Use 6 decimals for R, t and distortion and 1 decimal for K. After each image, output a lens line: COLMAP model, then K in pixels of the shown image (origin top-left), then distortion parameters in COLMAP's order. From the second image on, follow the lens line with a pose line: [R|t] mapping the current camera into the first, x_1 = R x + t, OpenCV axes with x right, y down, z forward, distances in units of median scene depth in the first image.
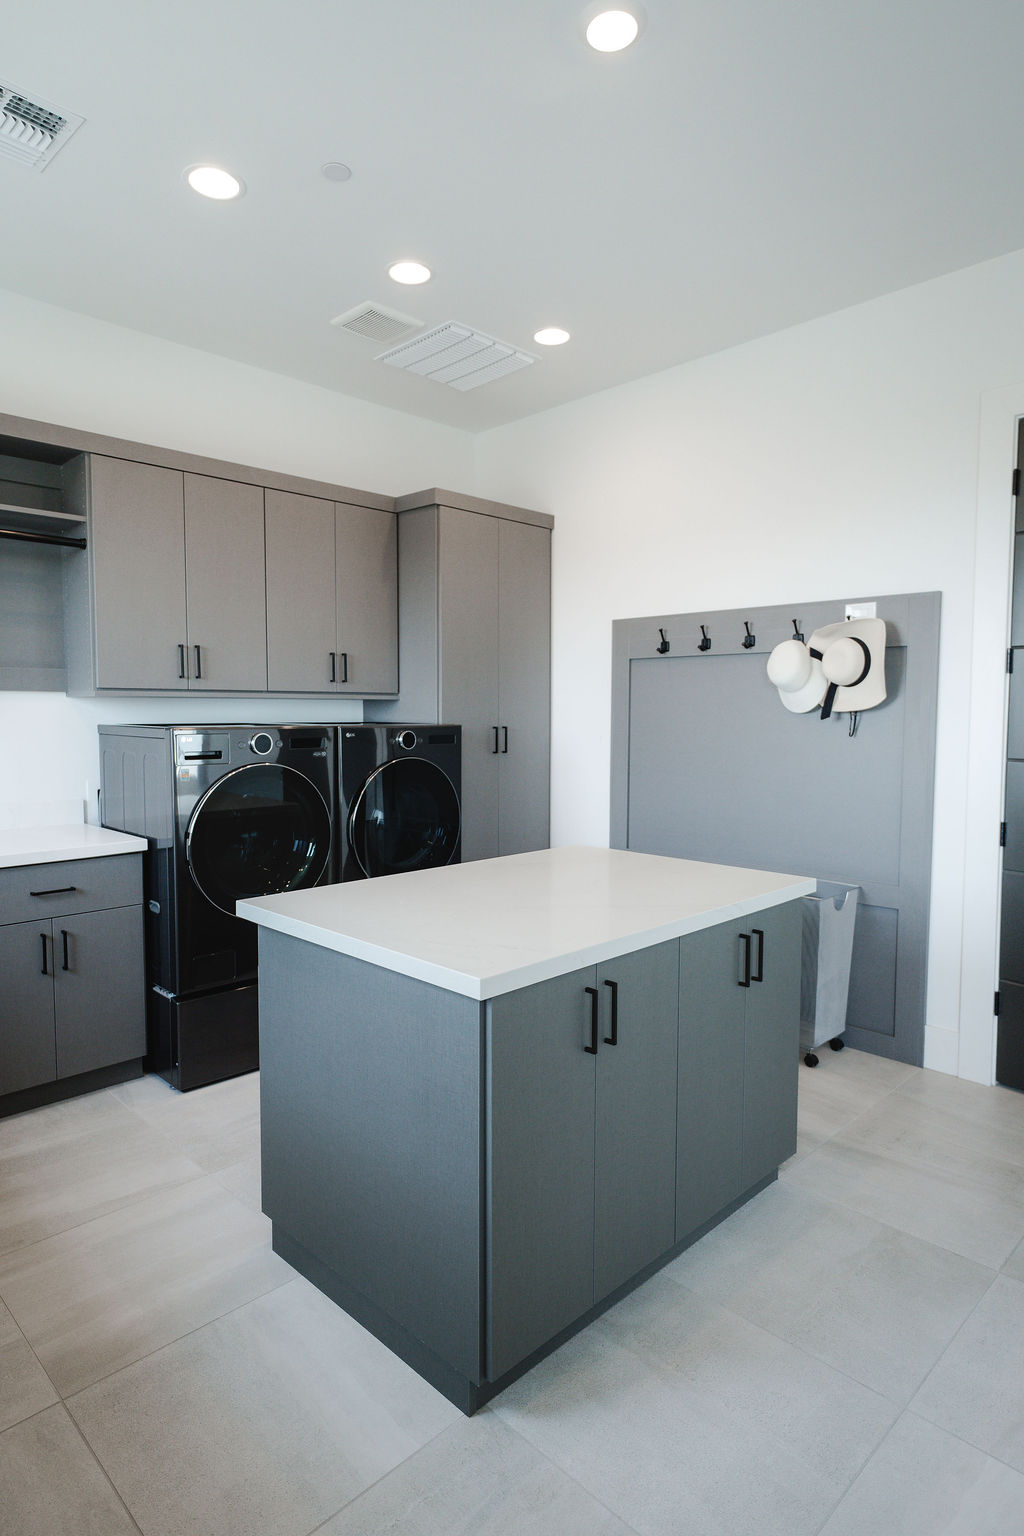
lens RADIAL K [[877.4, 0, 508.4], [0, 877.4, 761.8], [0, 0, 1]] dist [0.006923, 0.000672]
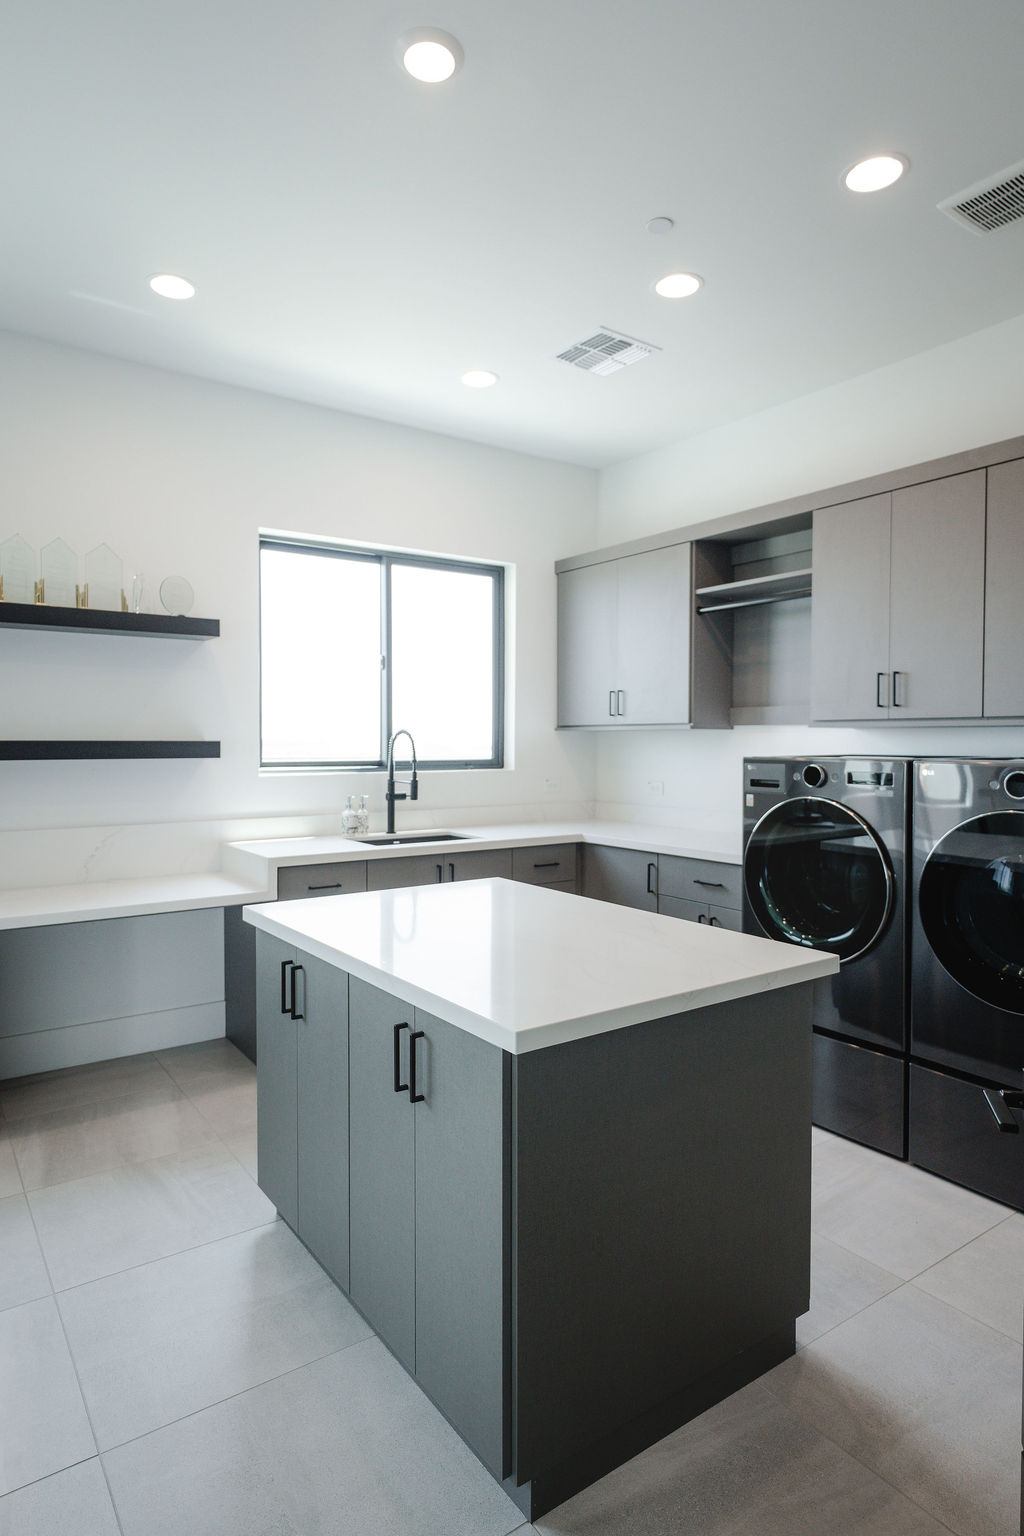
lens RADIAL K [[877.4, 0, 508.4], [0, 877.4, 761.8], [0, 0, 1]] dist [0.006923, 0.000672]
pose [[-0.171544, 0.020084, -0.984972, 0.682617], [-0.064299, 0.997432, 0.031537, -0.042653], [0.983076, 0.068743, -0.169812, 0.813202]]
